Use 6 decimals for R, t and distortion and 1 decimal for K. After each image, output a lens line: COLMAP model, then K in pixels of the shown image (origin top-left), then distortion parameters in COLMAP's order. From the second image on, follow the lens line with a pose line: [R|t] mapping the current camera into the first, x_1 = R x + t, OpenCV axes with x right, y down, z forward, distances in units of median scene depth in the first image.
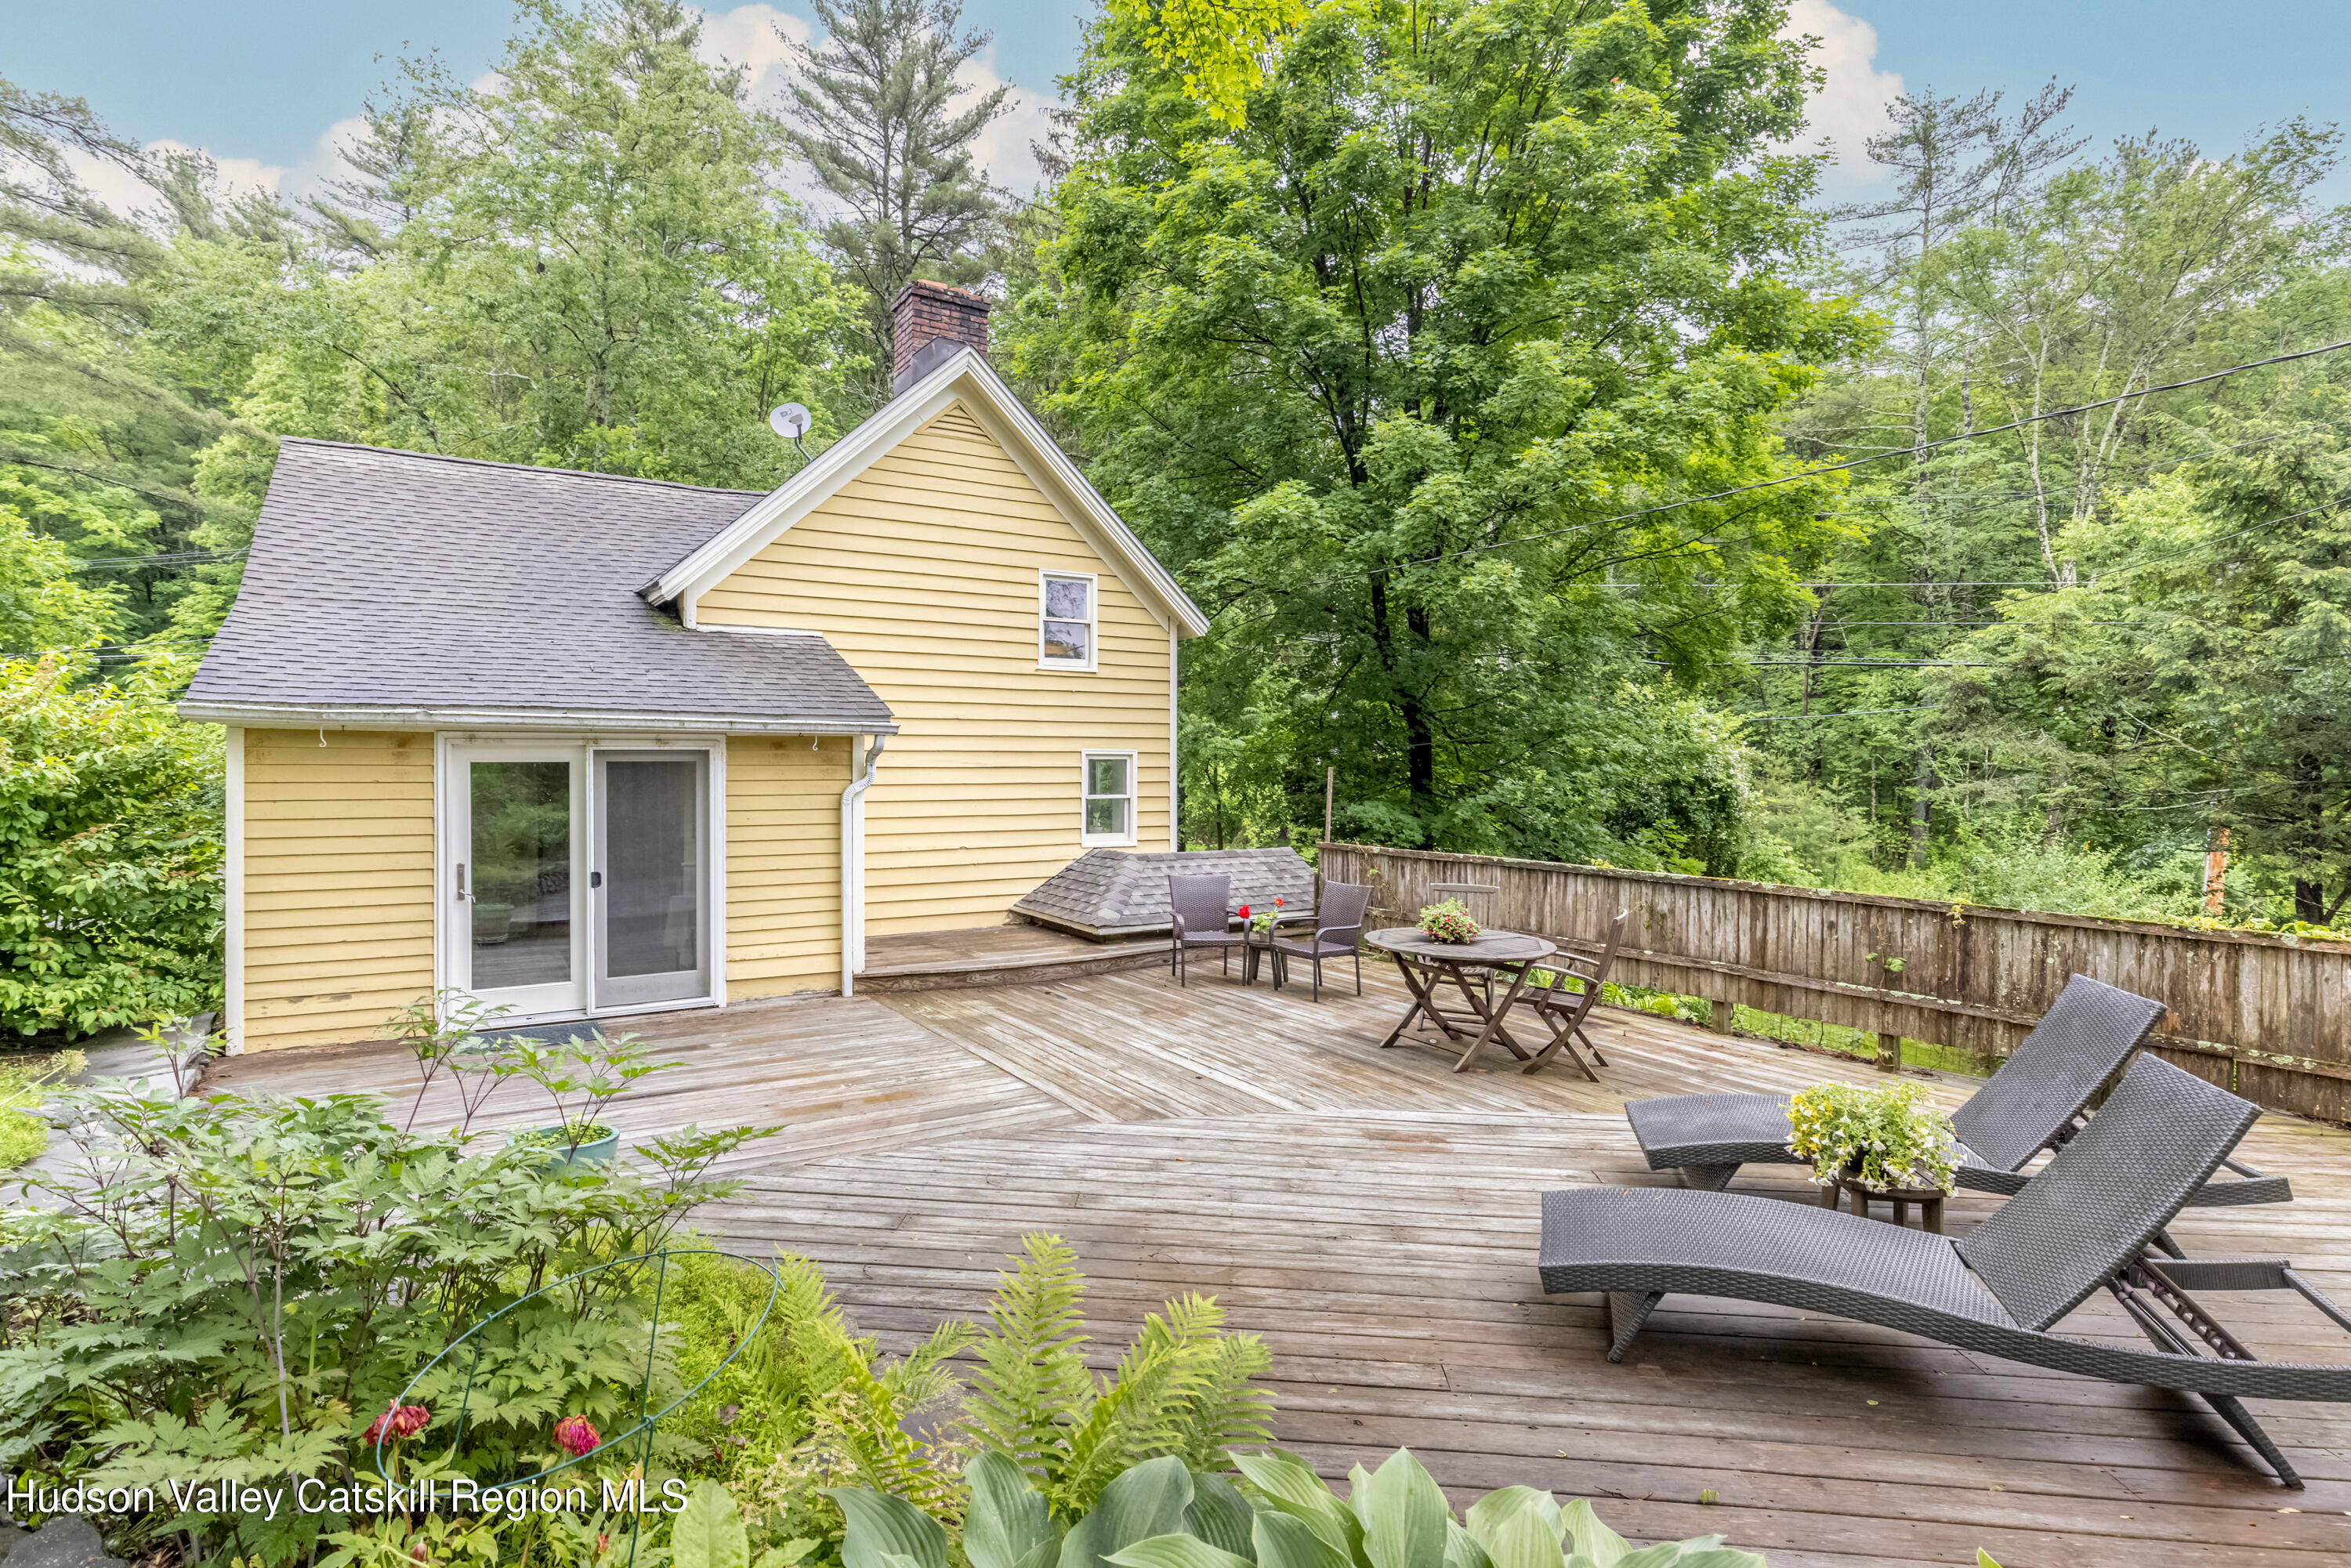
lens RADIAL K [[1131.2, 0, 1221.9], [0, 1131.2, 773.7], [0, 0, 1]] dist [0.002859, 0.000081]
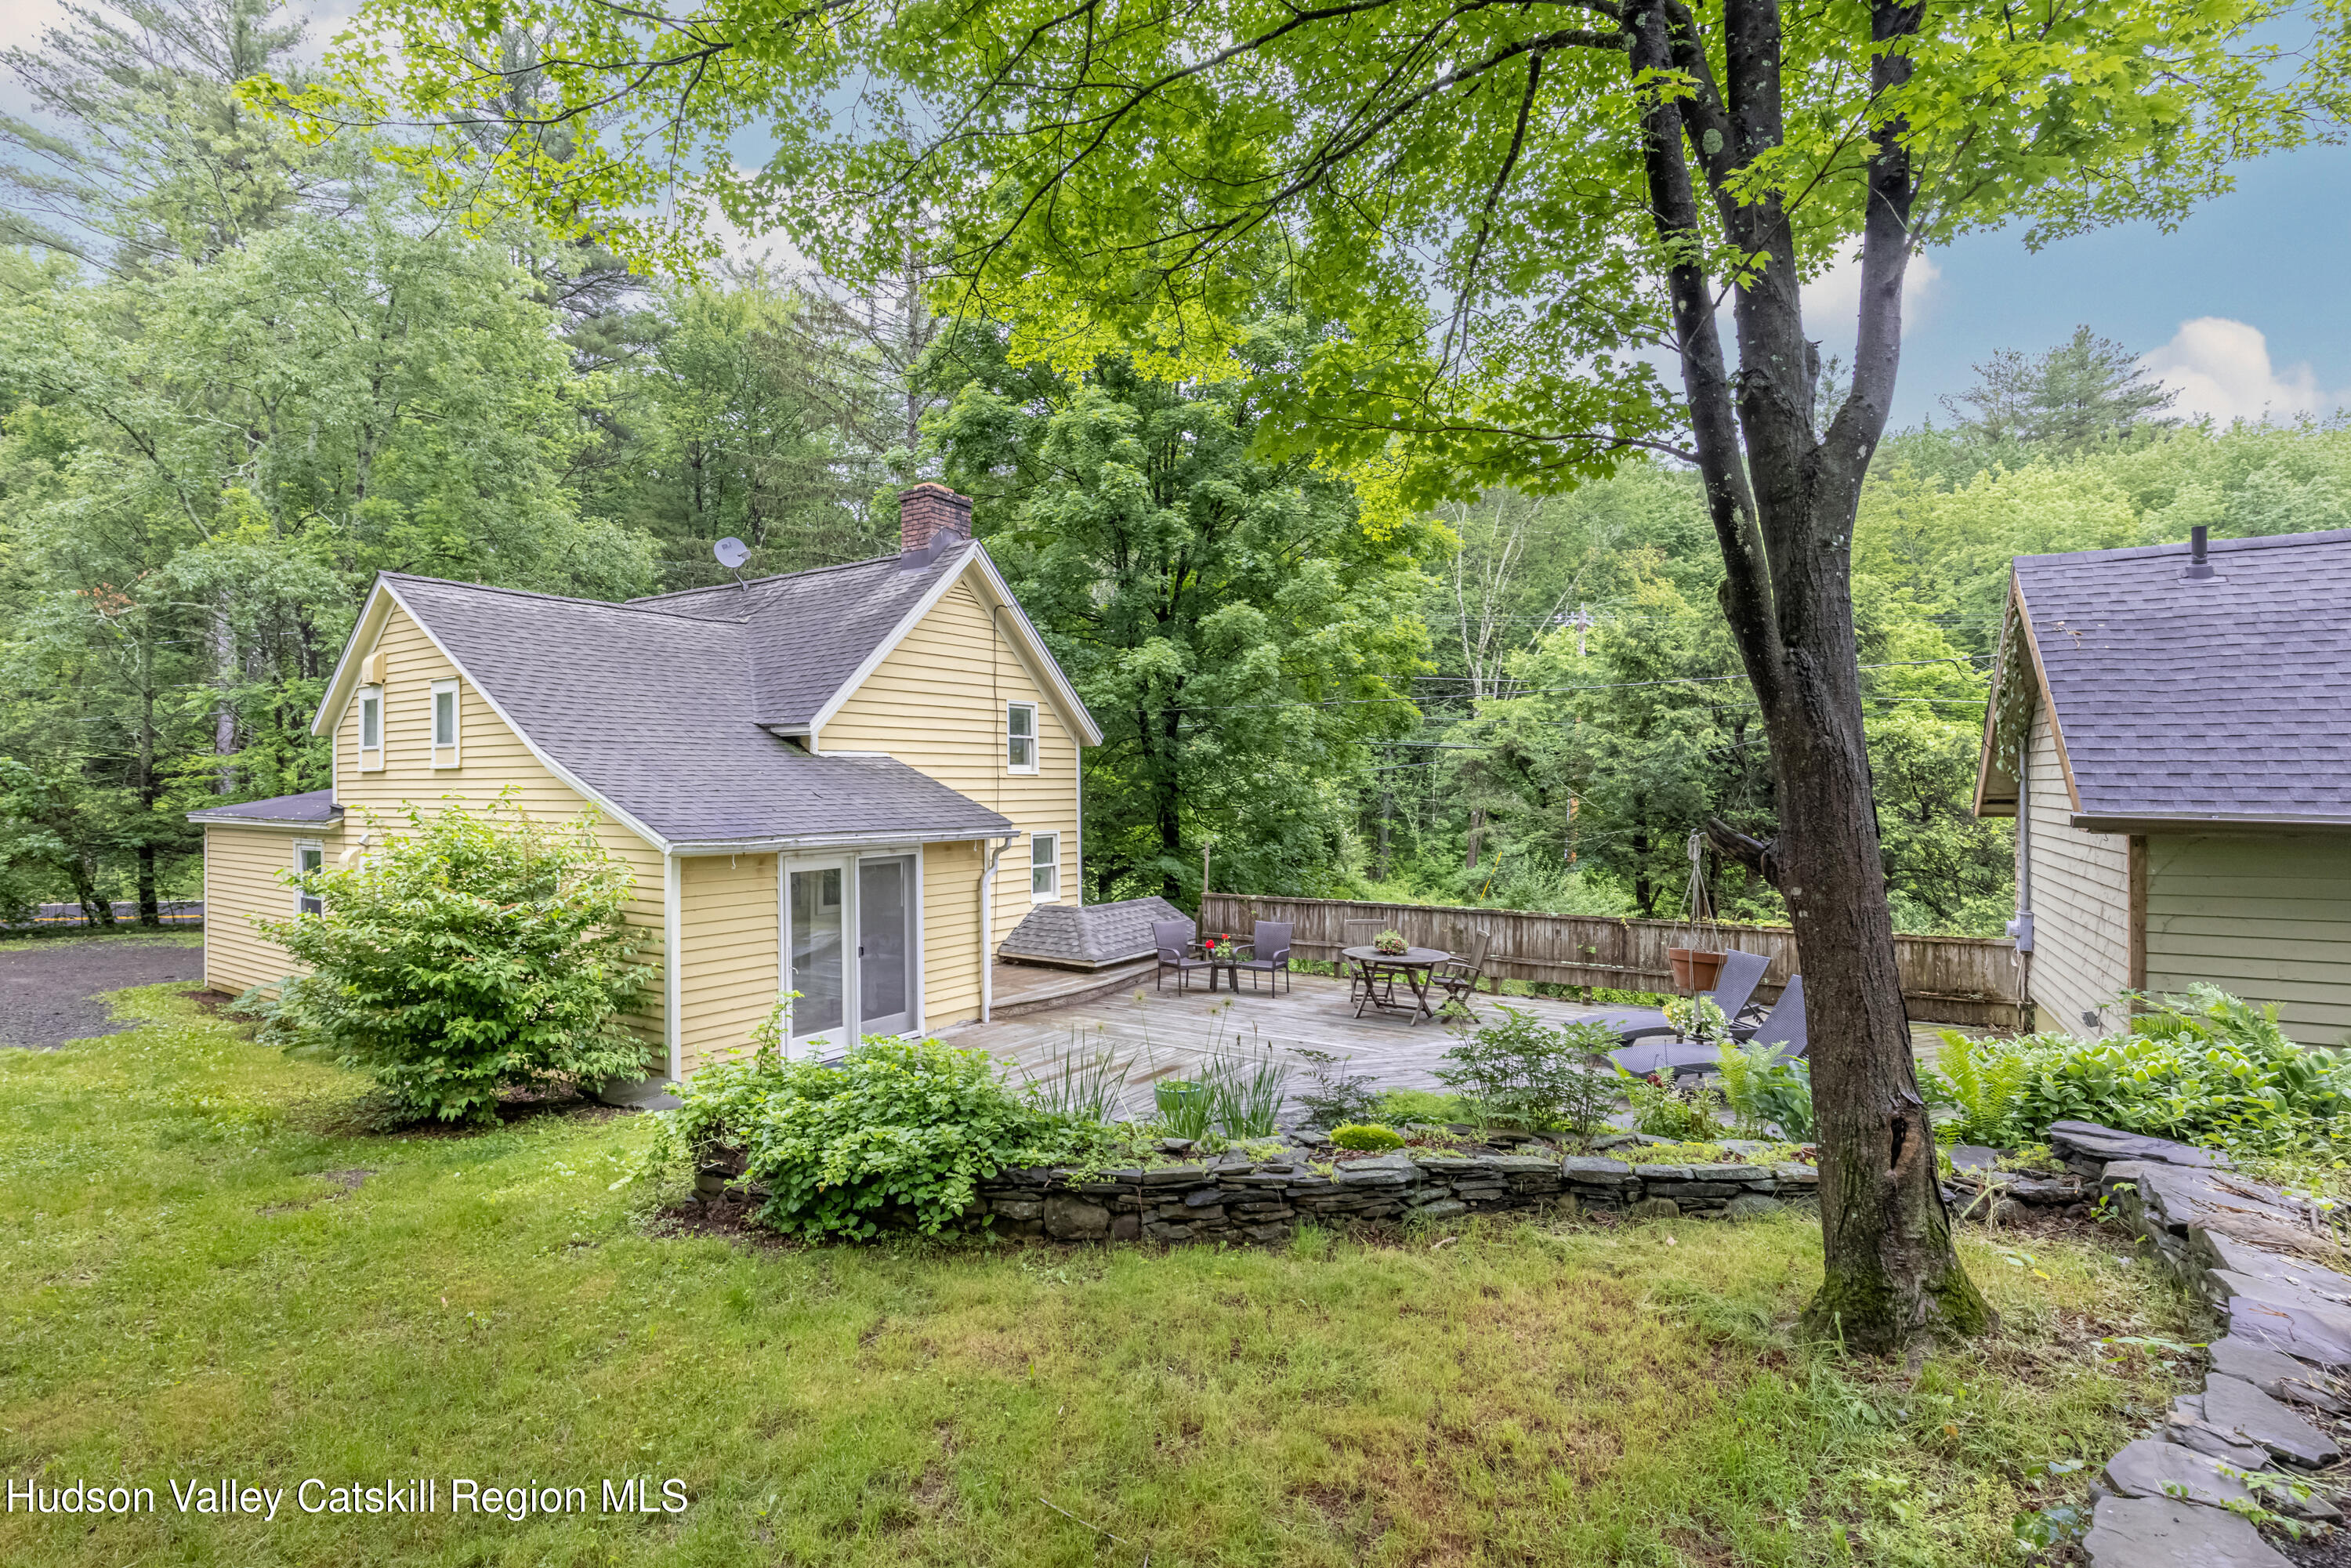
lens RADIAL K [[1054.3, 0, 1175.5], [0, 1054.3, 784.0], [0, 0, 1]] dist [-0.001442, -0.000446]
pose [[0.916681, -0.004805, 0.399592, -0.652820], [0.010545, 0.999870, -0.012167, -0.085889], [-0.399481, 0.015367, 0.916613, -0.321186]]
